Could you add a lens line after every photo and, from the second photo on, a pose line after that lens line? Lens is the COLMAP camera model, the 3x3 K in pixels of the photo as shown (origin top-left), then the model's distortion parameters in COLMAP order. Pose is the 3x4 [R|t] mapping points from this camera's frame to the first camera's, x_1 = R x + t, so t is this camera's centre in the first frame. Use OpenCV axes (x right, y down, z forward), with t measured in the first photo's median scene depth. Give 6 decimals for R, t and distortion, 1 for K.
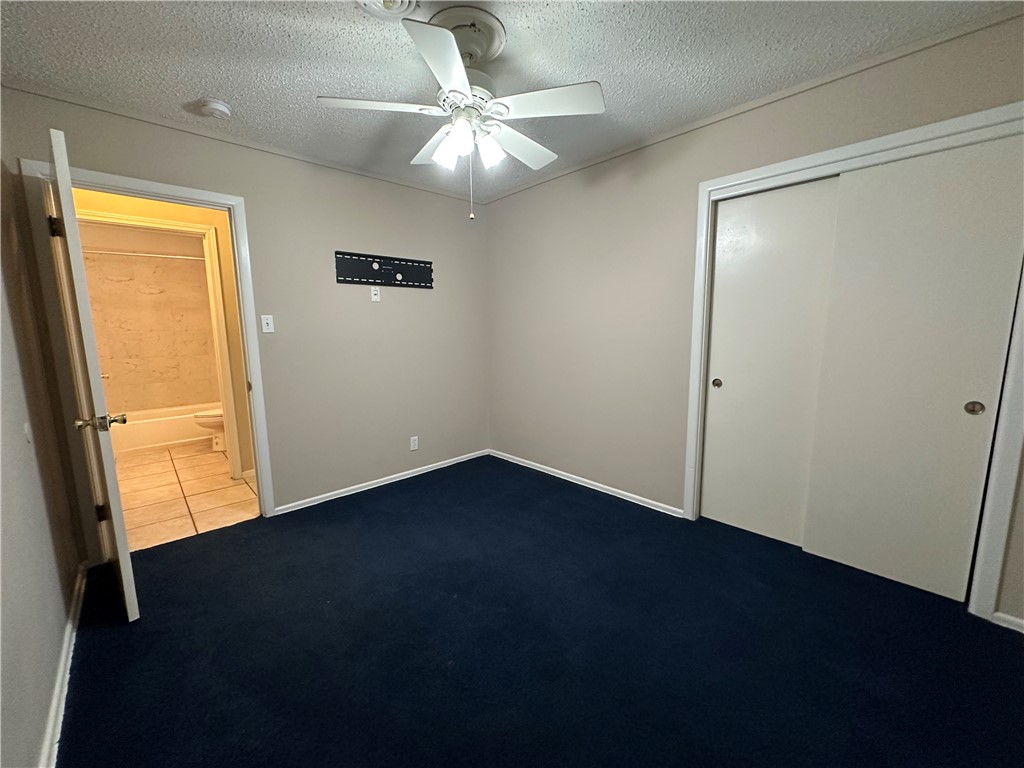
lens RADIAL K [[407.7, 0, 510.5], [0, 407.7, 388.3], [0, 0, 1]] dist [-0.002662, 0.000377]
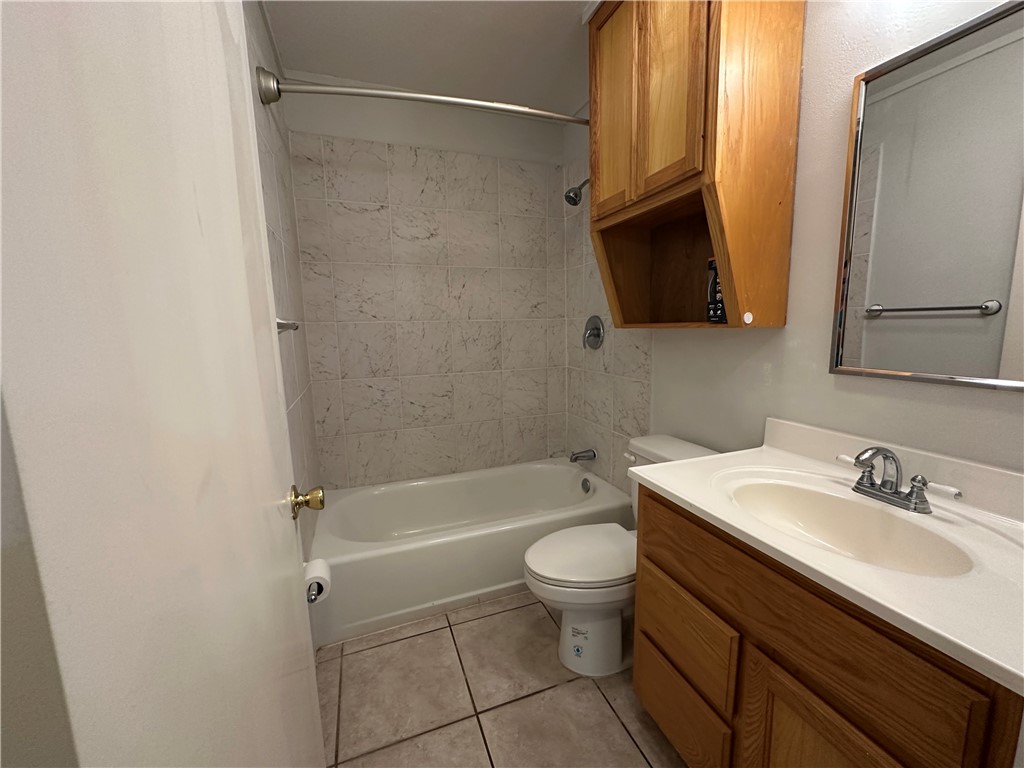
lens RADIAL K [[407.7, 0, 513.4], [0, 407.7, 382.9], [0, 0, 1]] dist [-0.002662, 0.000377]
pose [[0.927609, 0.046202, -0.370685, -0.597303], [-0.041120, 0.998921, 0.021605, -0.082426], [0.371283, -0.004798, 0.928507, 0.608252]]
